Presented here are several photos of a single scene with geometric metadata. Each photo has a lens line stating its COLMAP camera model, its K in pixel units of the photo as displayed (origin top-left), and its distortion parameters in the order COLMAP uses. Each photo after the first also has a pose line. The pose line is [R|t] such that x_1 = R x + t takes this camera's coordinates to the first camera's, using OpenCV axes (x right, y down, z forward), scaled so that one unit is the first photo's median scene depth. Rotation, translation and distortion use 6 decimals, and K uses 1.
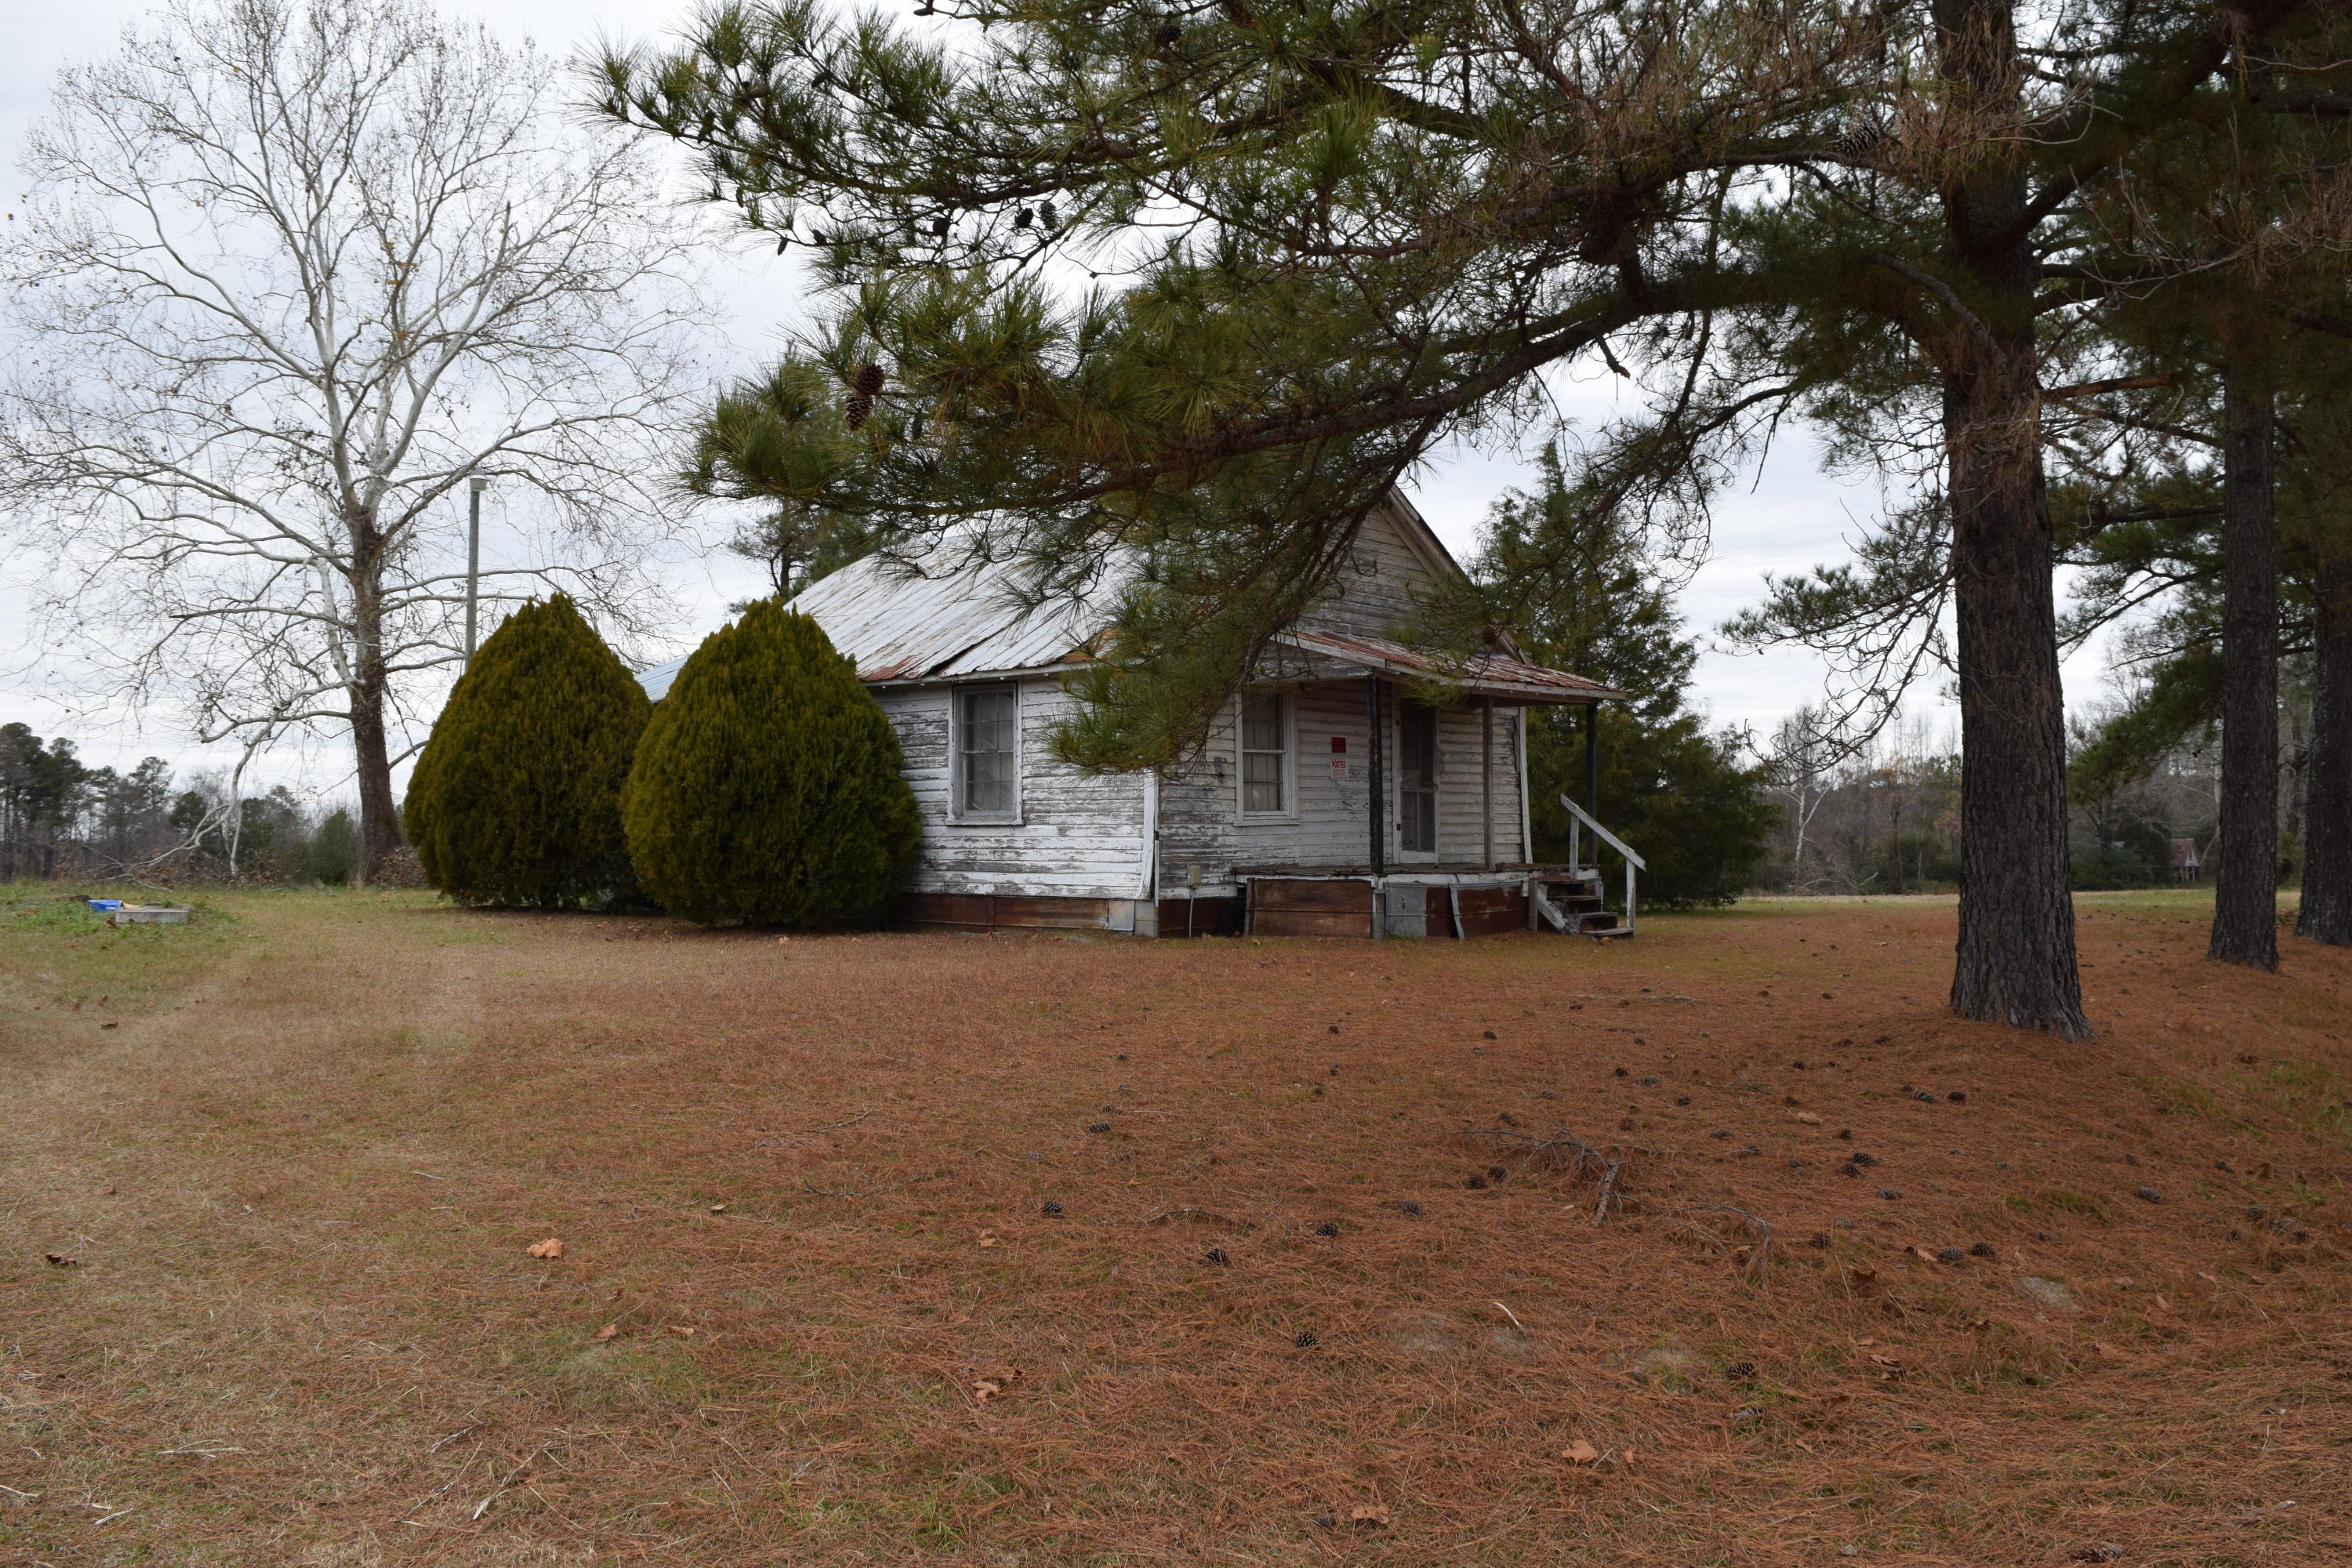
lens RADIAL K [[1854.9, 0, 1163.0], [0, 1854.9, 769.0], [0, 0, 1]] dist [-0.081486, 0.016907]
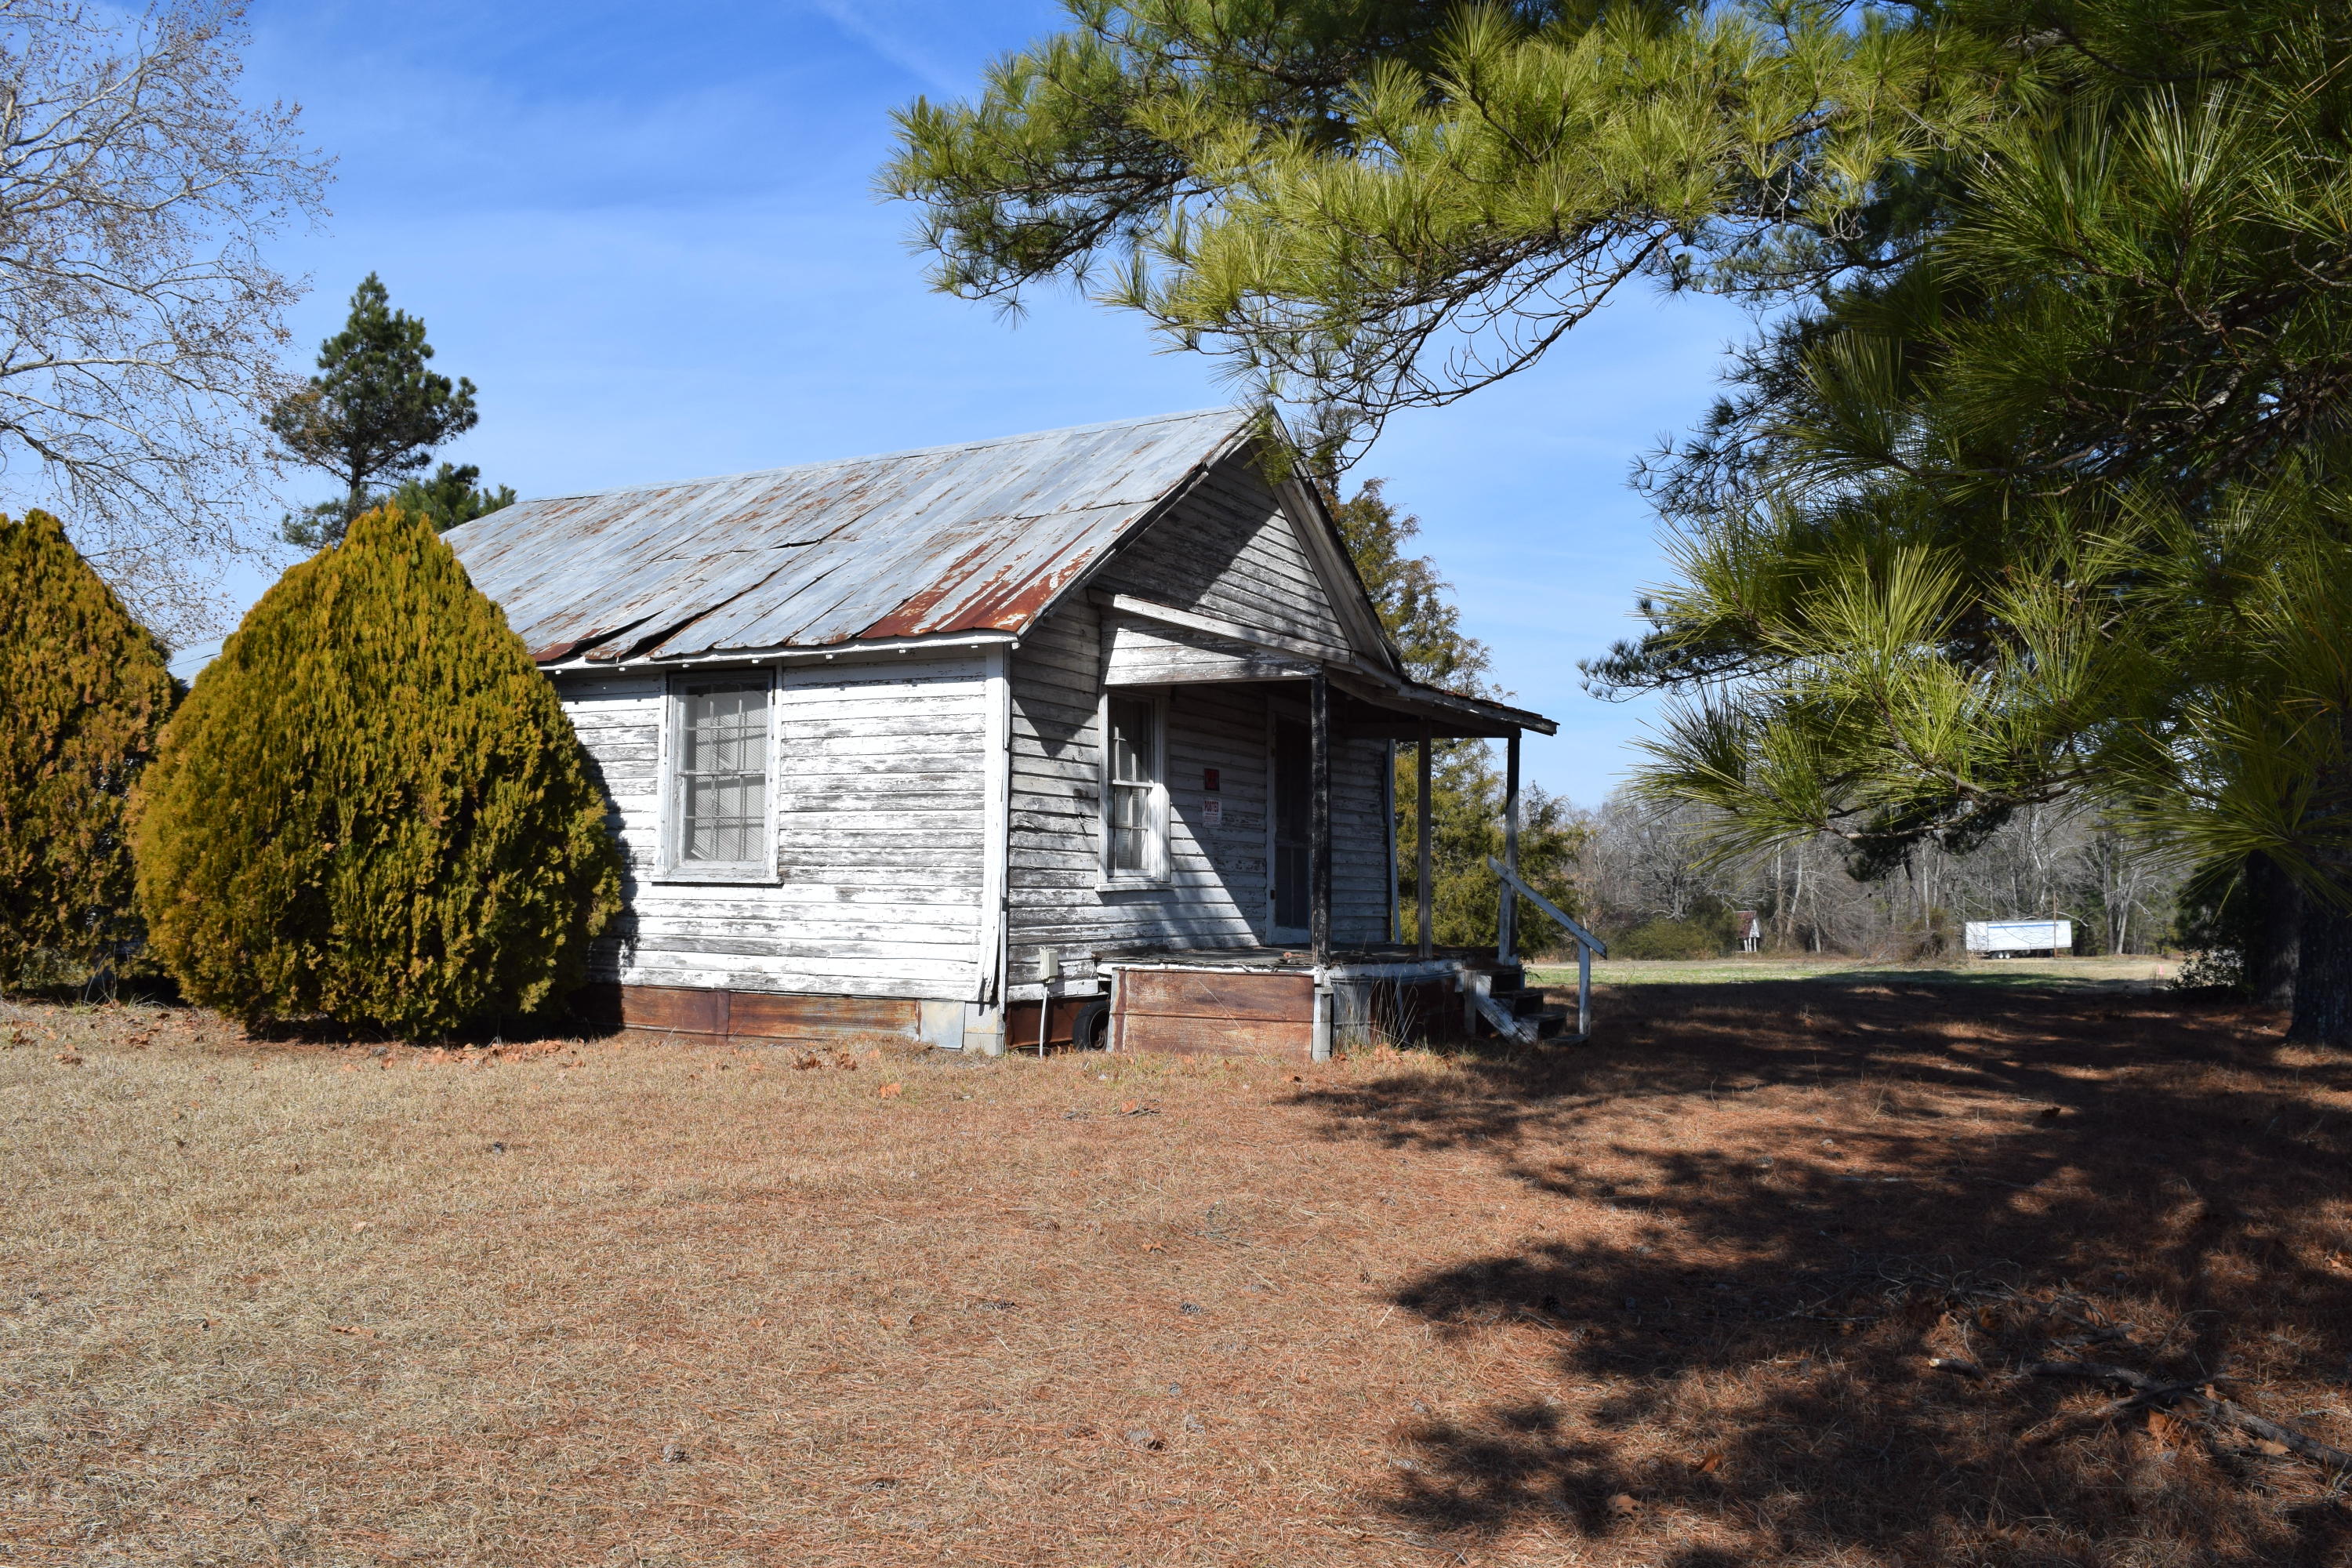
lens RADIAL K [[1854.9, 0, 1195.7], [0, 1854.9, 805.2], [0, 0, 1]] dist [-0.081486, 0.016907]
pose [[0.969594, 0.030366, 0.242828, -0.092799], [-0.026382, 0.999459, -0.019645, 0.011172], [-0.243293, 0.012641, 0.969870, 0.324408]]
